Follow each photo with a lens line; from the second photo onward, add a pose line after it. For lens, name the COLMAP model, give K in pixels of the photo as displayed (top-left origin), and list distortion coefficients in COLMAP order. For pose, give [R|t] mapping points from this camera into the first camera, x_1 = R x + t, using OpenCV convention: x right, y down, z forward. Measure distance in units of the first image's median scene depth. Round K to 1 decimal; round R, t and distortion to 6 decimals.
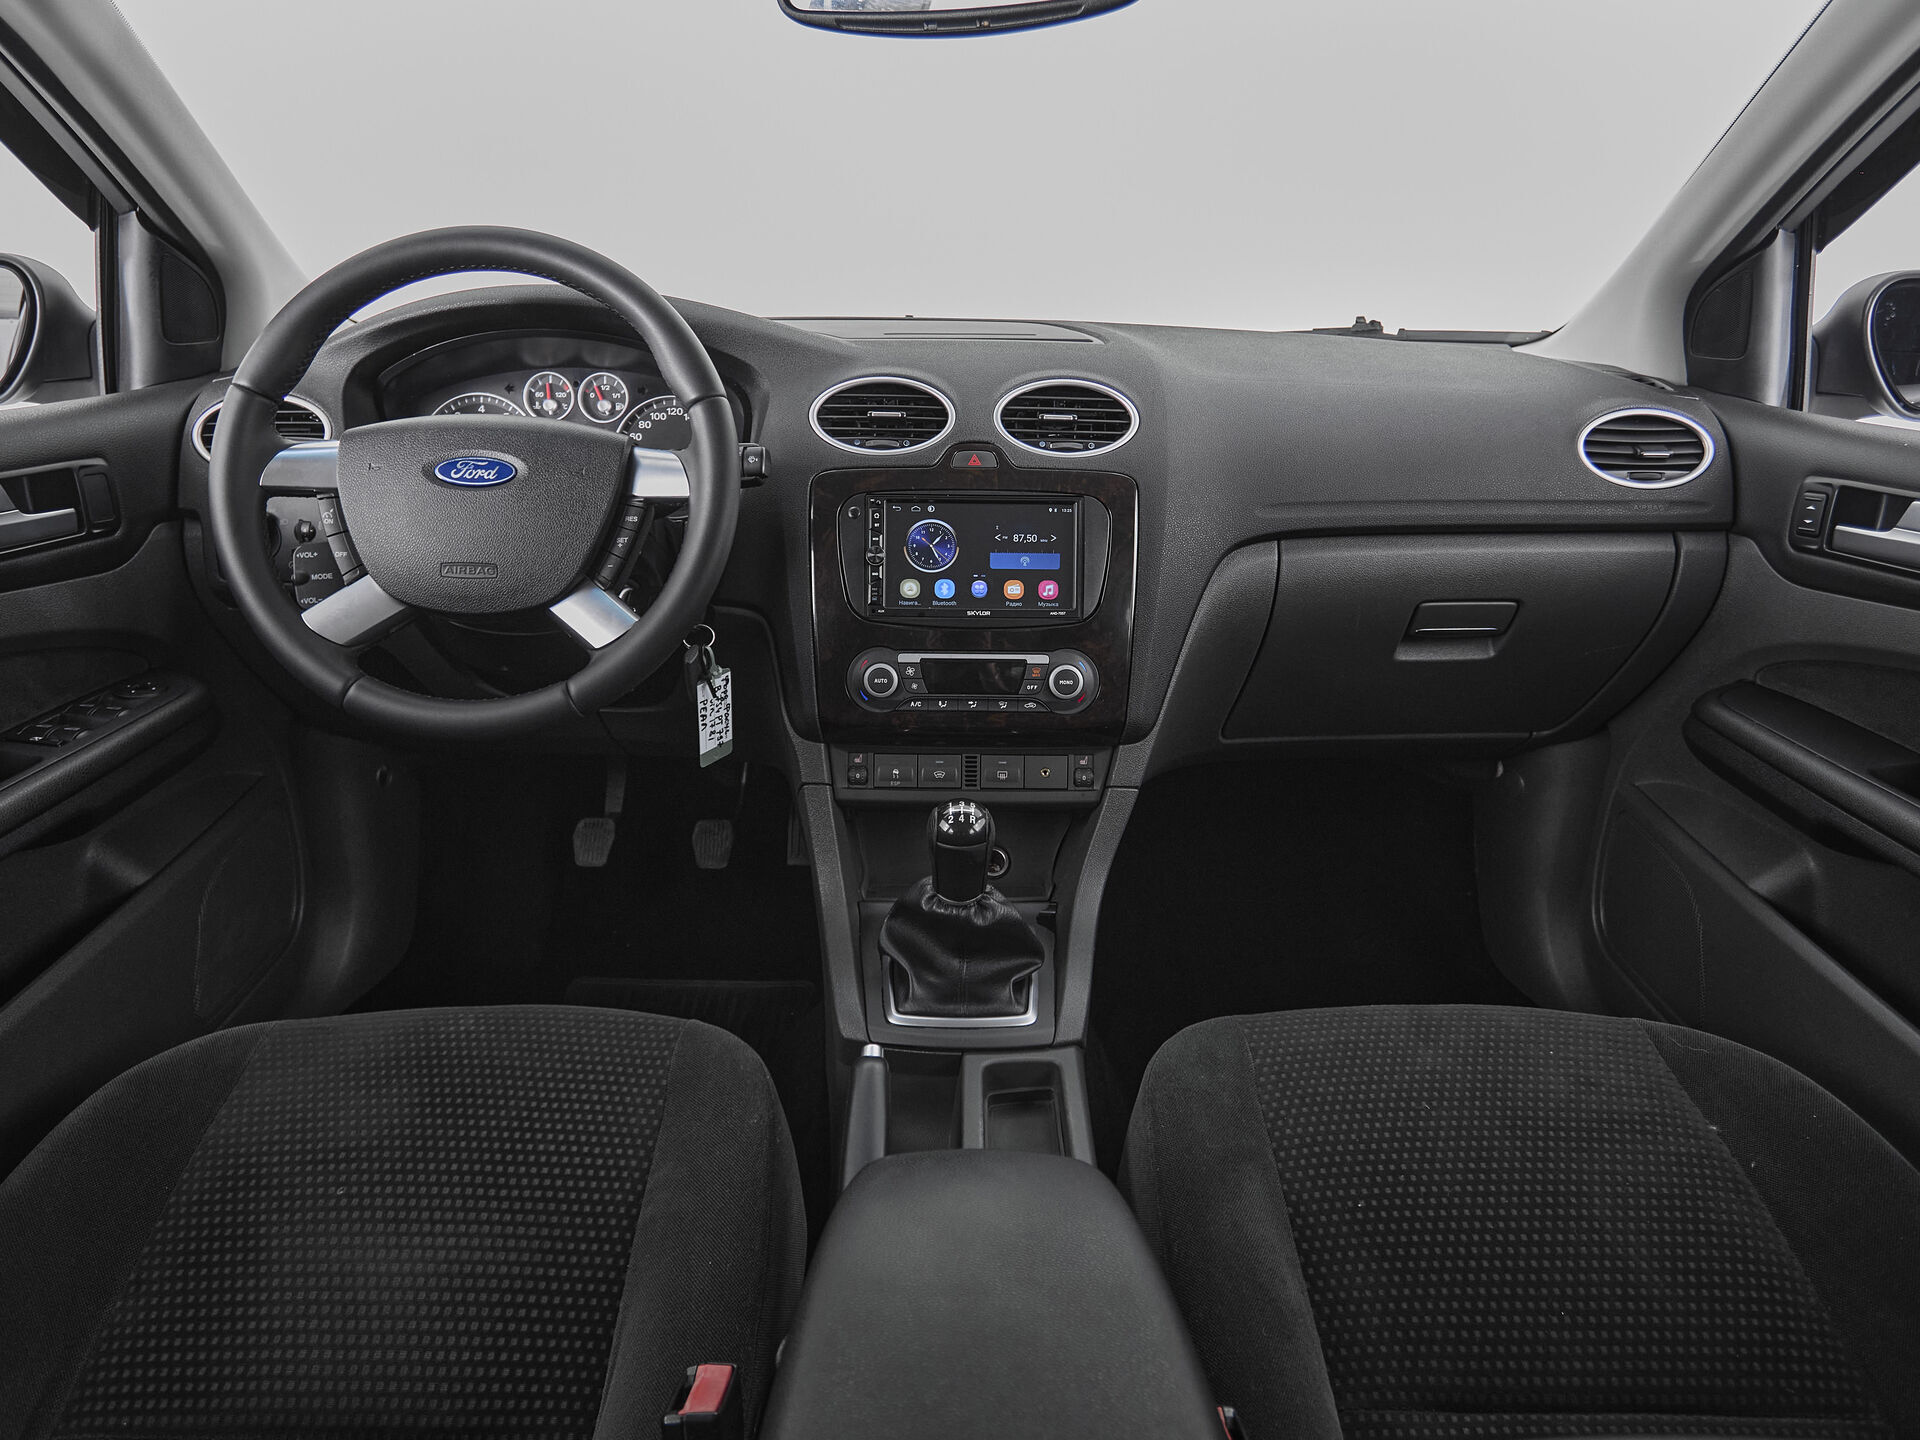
lens RADIAL K [[1225.9, 0, 948.2], [0, 1225.9, 725.3], [0, 0, 1]] dist [-0.000279, 0.000888]
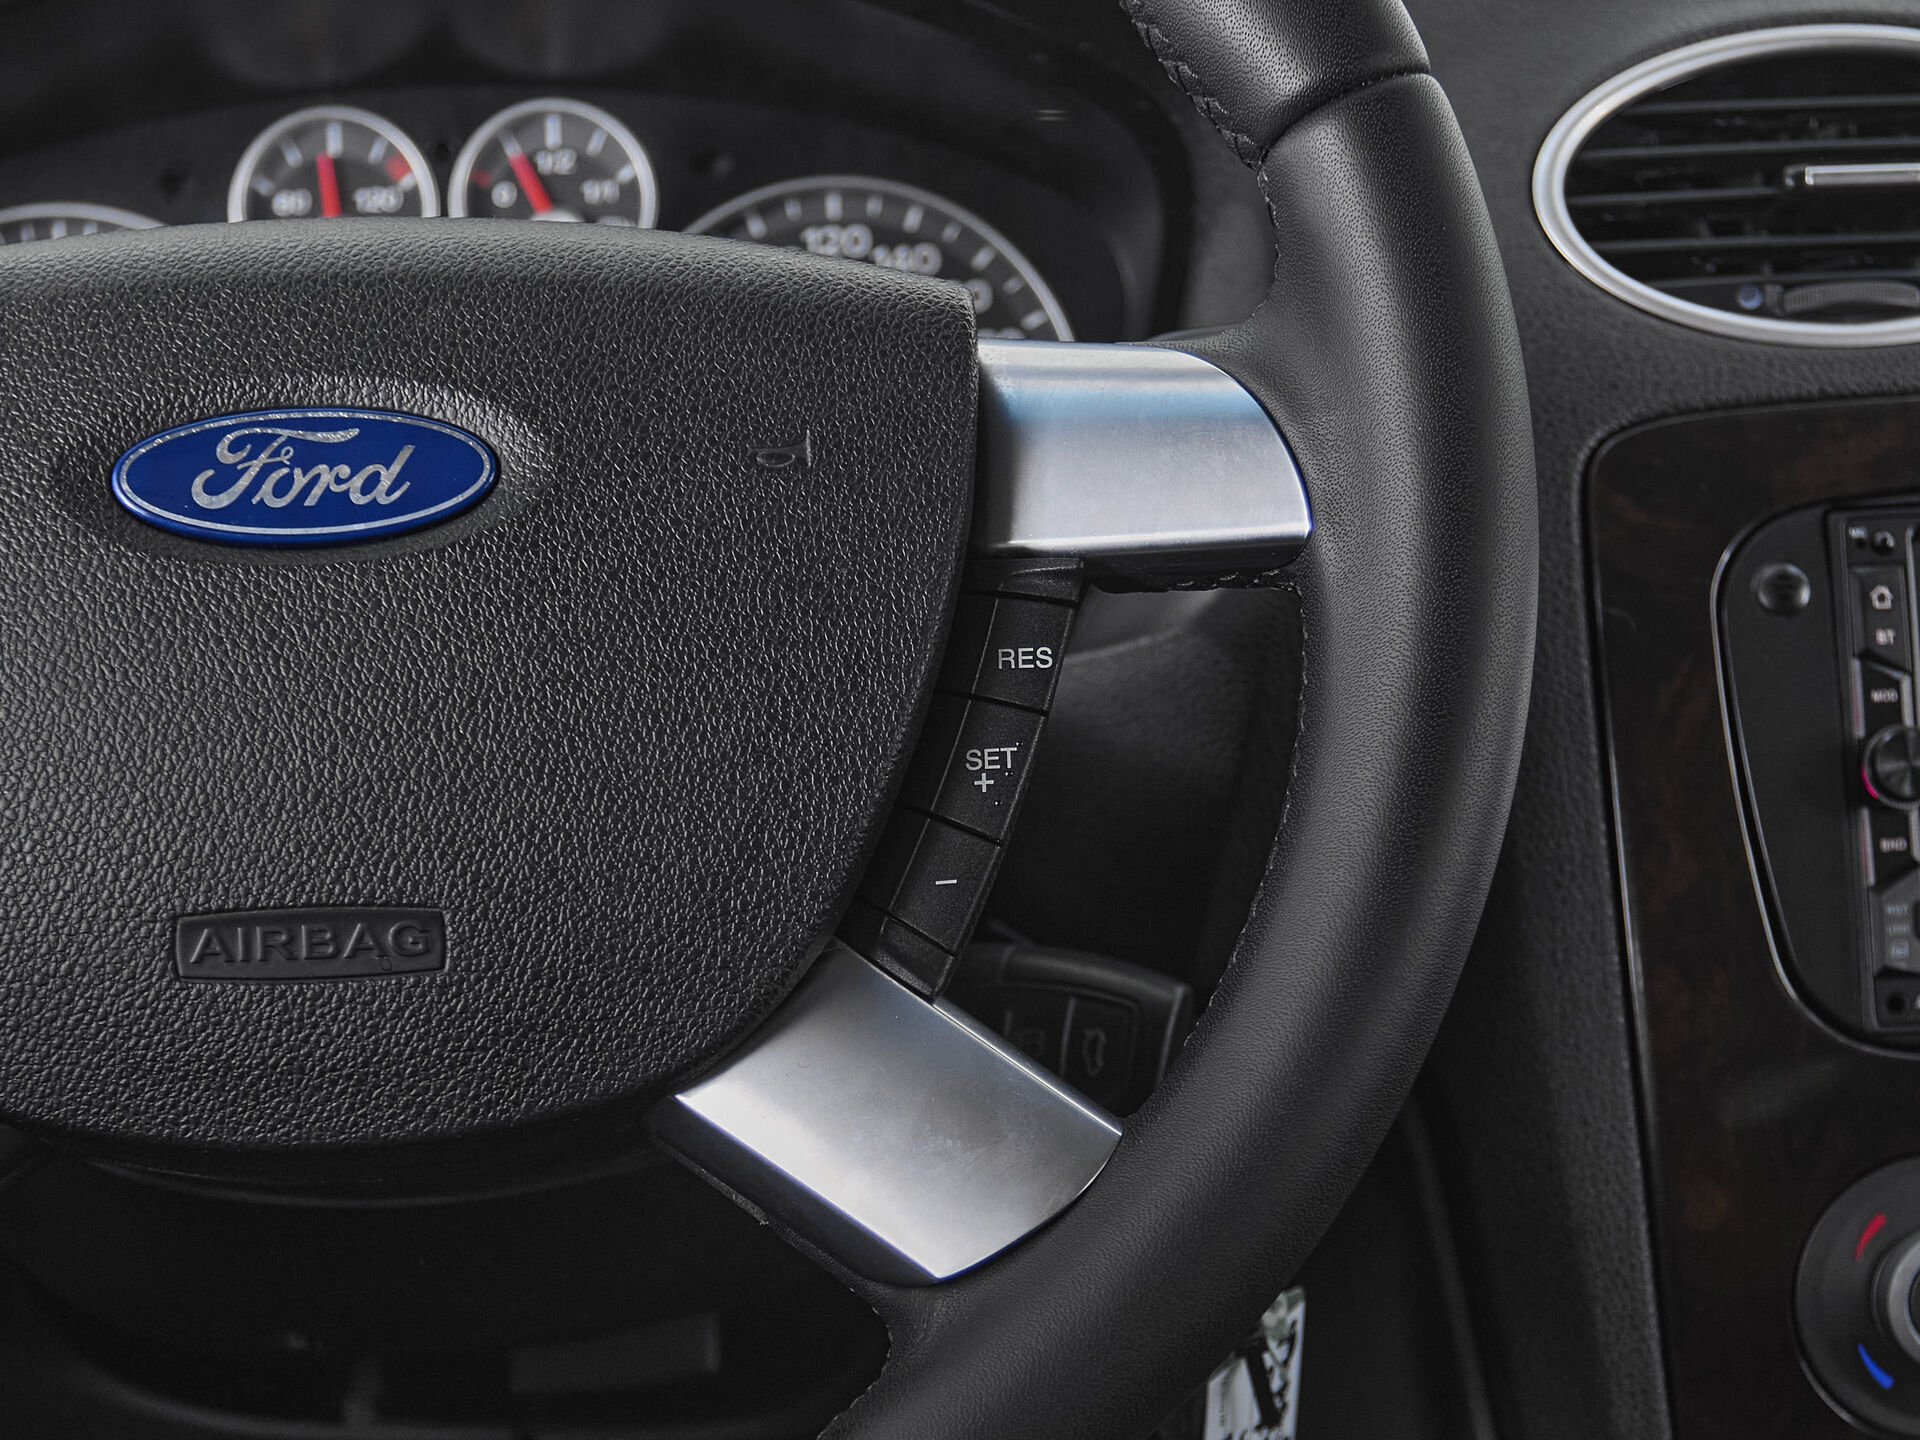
lens RADIAL K [[3335.2, 0, 953.9], [0, 3335.2, 1045.1], [0, 0, 1]] dist [-0.033713, 0.058910]
pose [[0.997594, -0.059568, 0.035458, -0.260307], [0.061432, 0.996648, -0.054035, -0.061556], [-0.032120, 0.056084, 0.997909, 0.371503]]
